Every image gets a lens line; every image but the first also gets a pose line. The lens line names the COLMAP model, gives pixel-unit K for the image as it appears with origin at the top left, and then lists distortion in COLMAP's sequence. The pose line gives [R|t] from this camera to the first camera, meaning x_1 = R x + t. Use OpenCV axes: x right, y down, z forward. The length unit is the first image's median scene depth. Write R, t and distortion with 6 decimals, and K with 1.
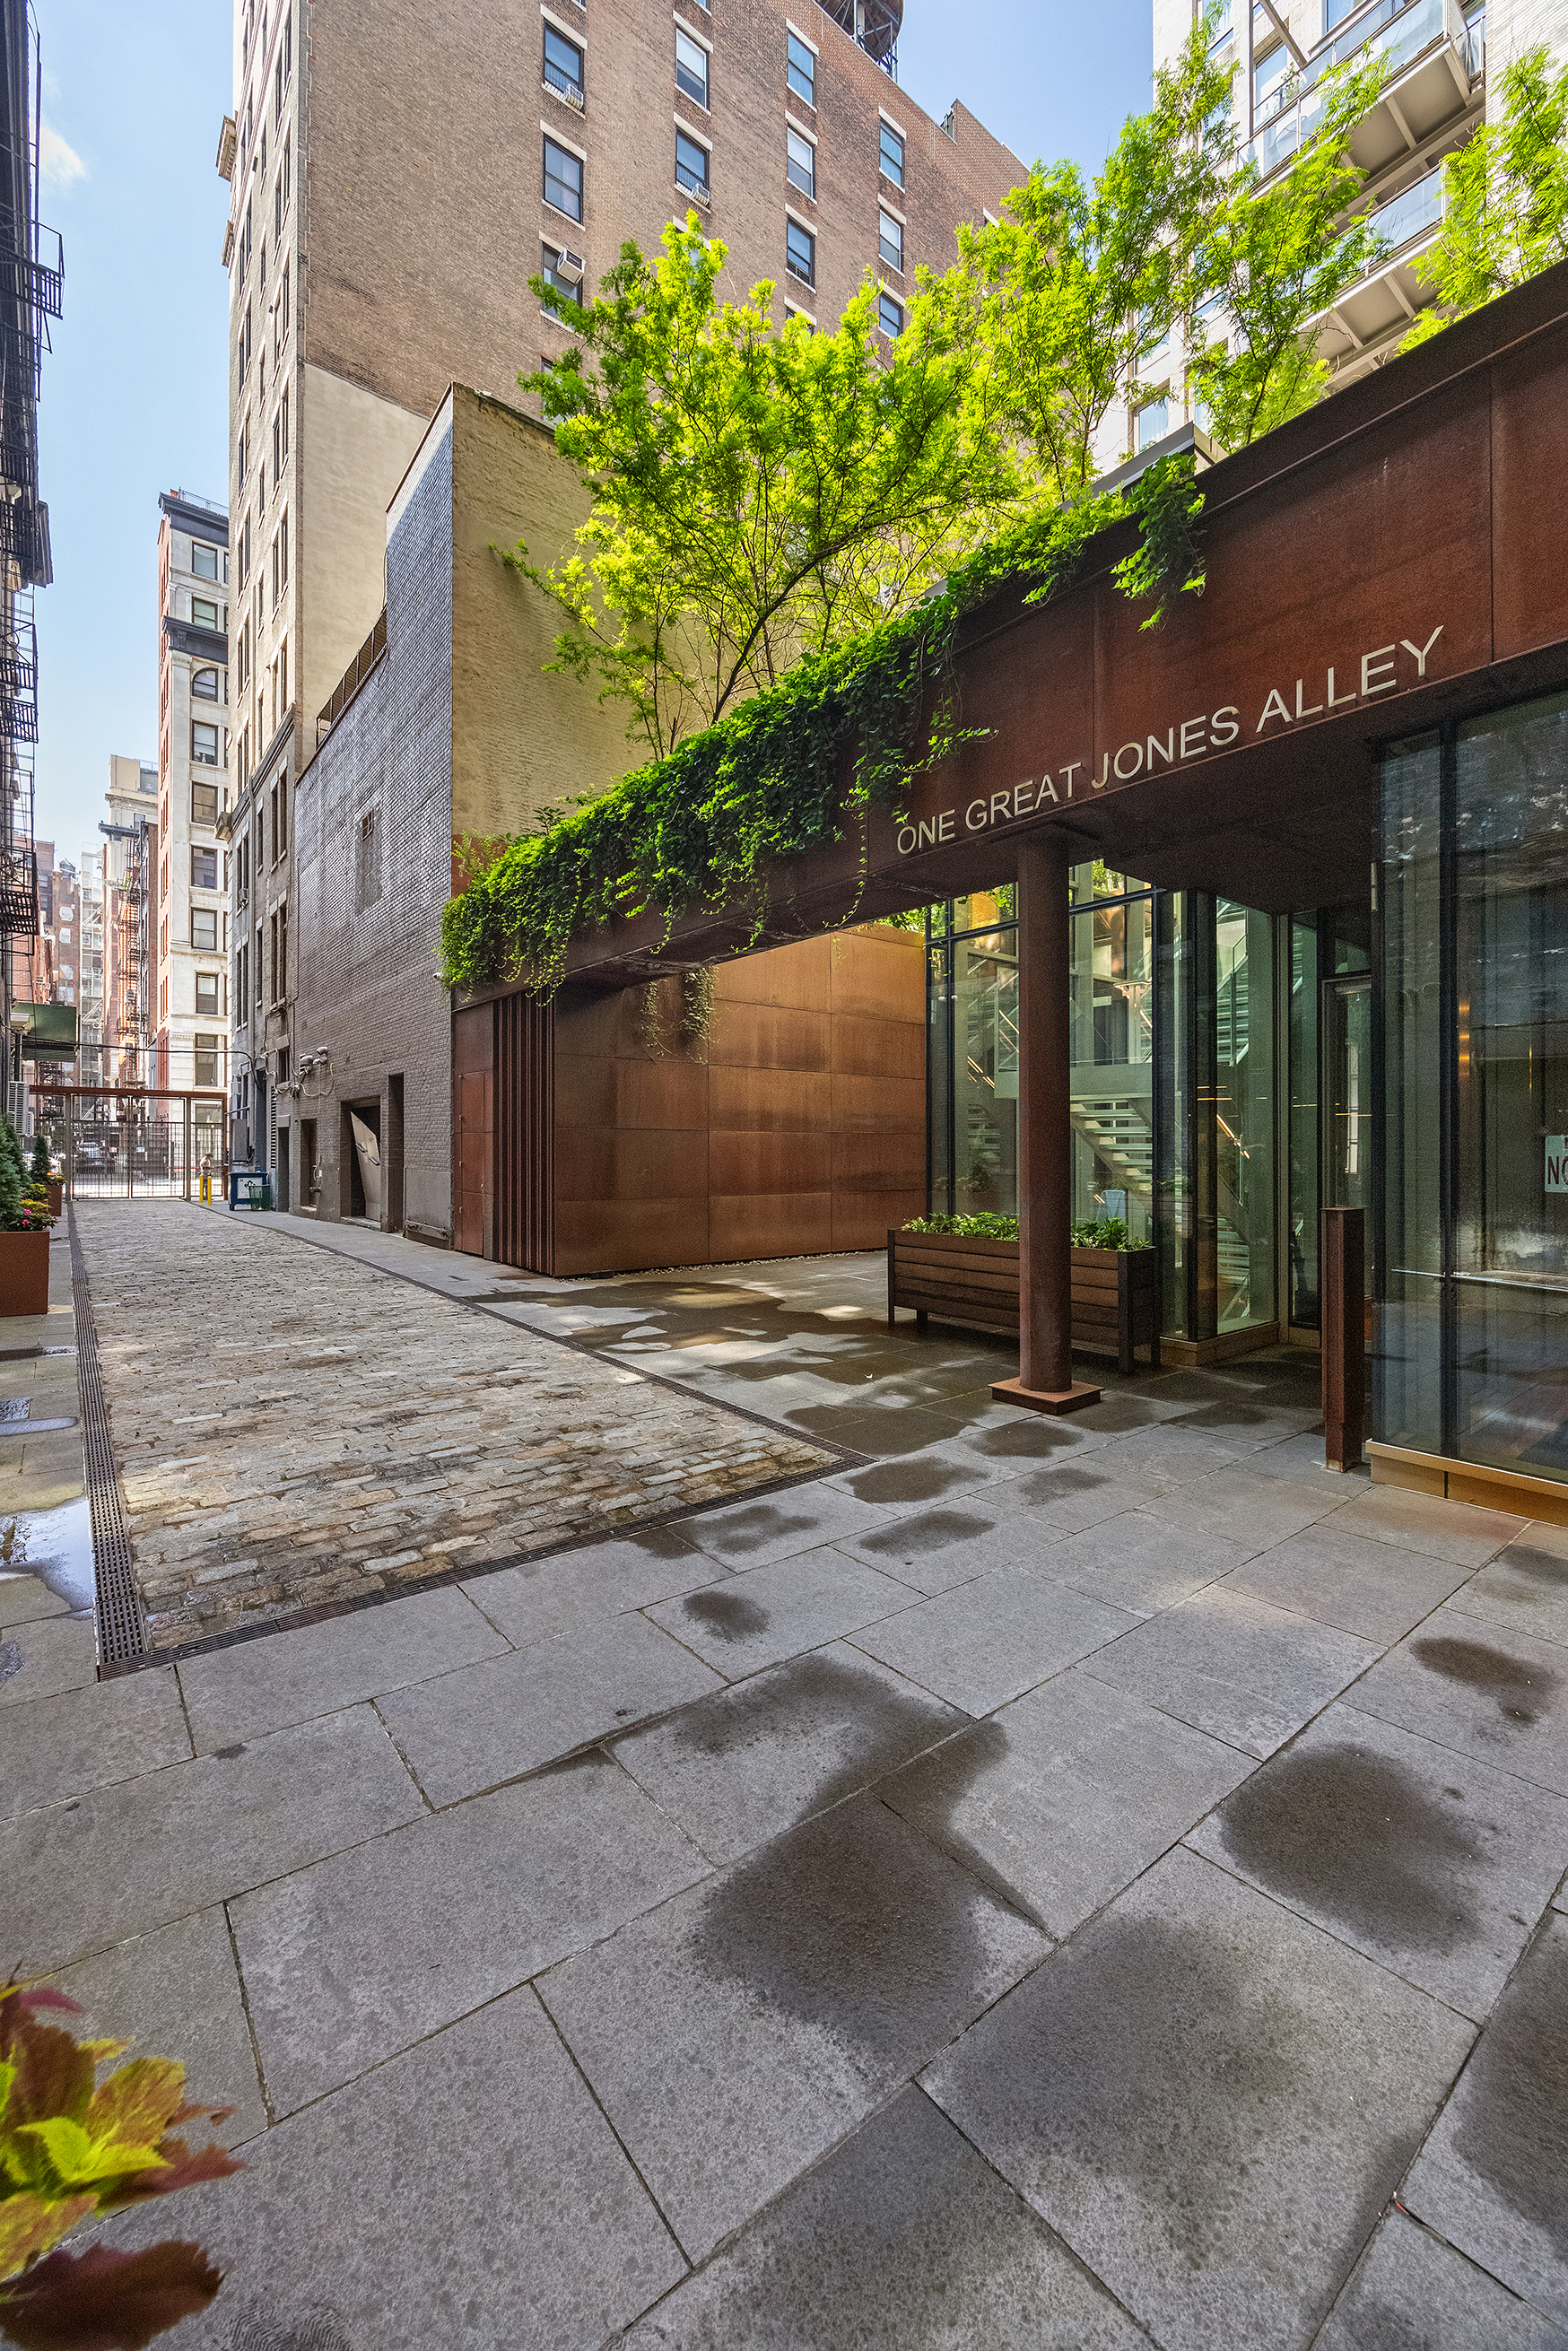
lens RADIAL K [[910.7, 0, 799.7], [0, 910.7, 1143.7], [0, 0, 1]] dist [0.000689, 0.000035]
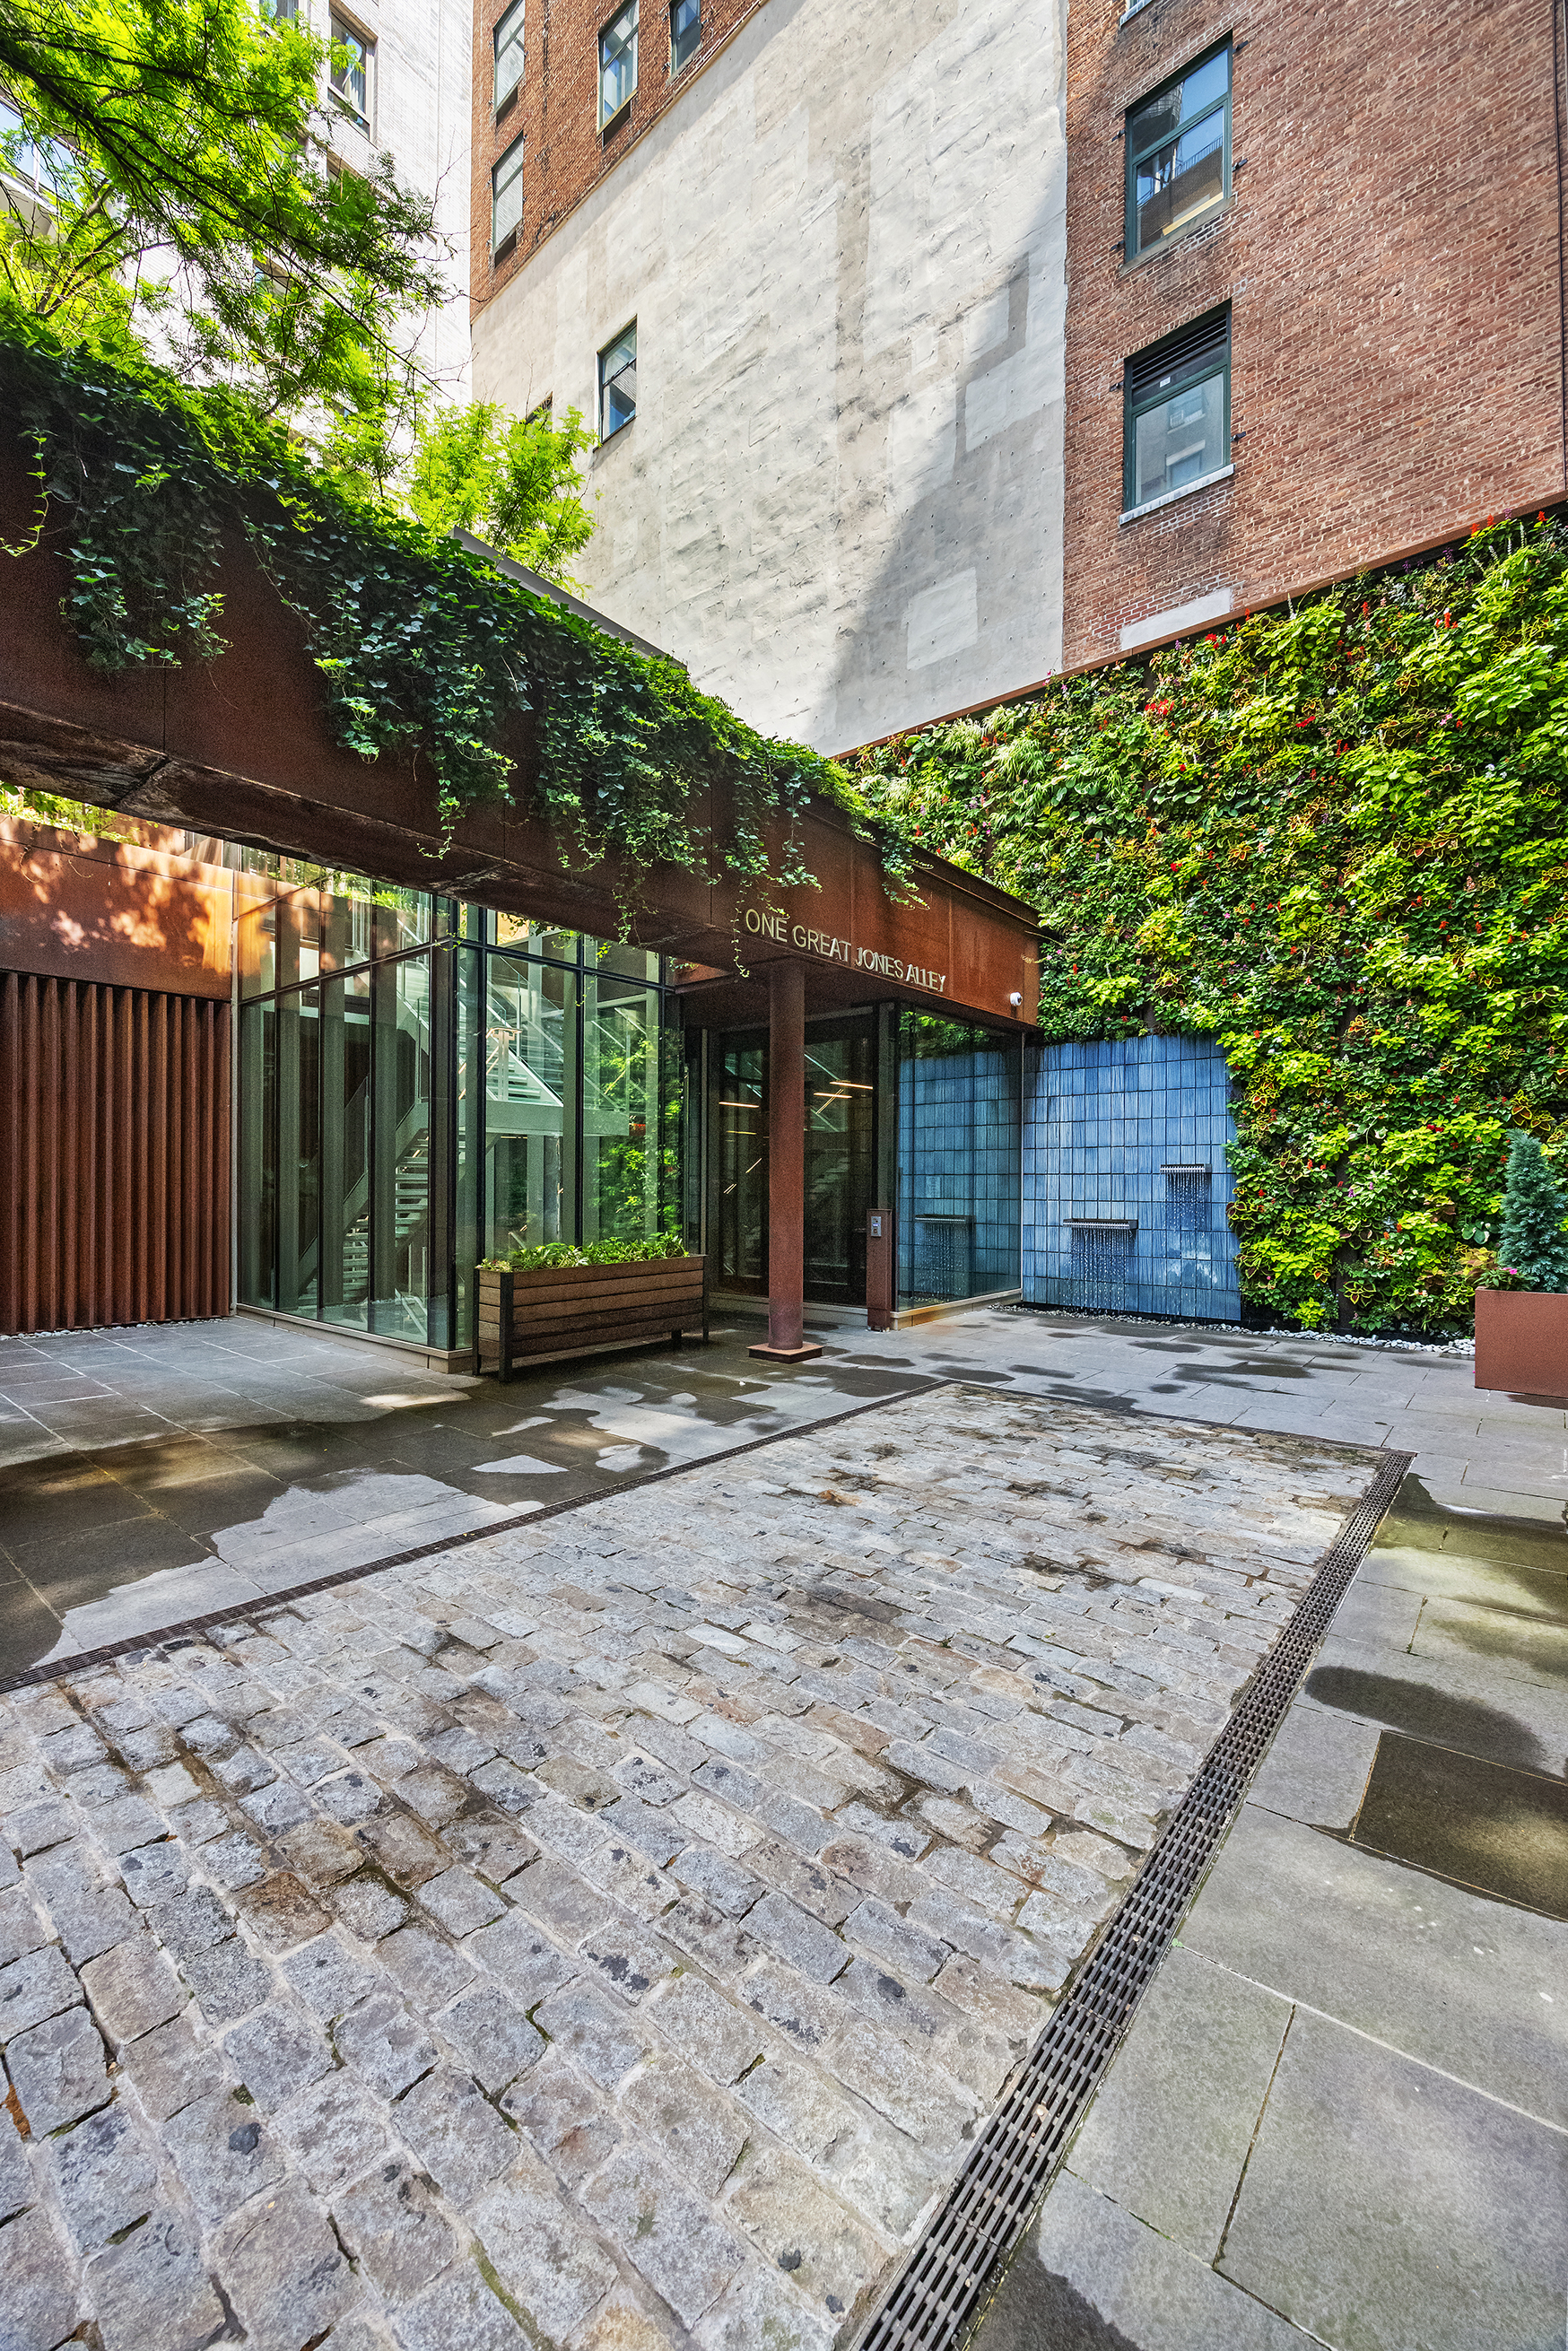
lens RADIAL K [[923.1, 0, 784.0], [0, 923.1, 1175.5], [0, 0, 1]] dist [-0.000522, -0.000033]
pose [[-0.195636, -0.002938, 0.980672, -1.489983], [-0.012825, 0.999918, 0.000437, -0.003660], [-0.980593, -0.012492, -0.195657, 1.658608]]
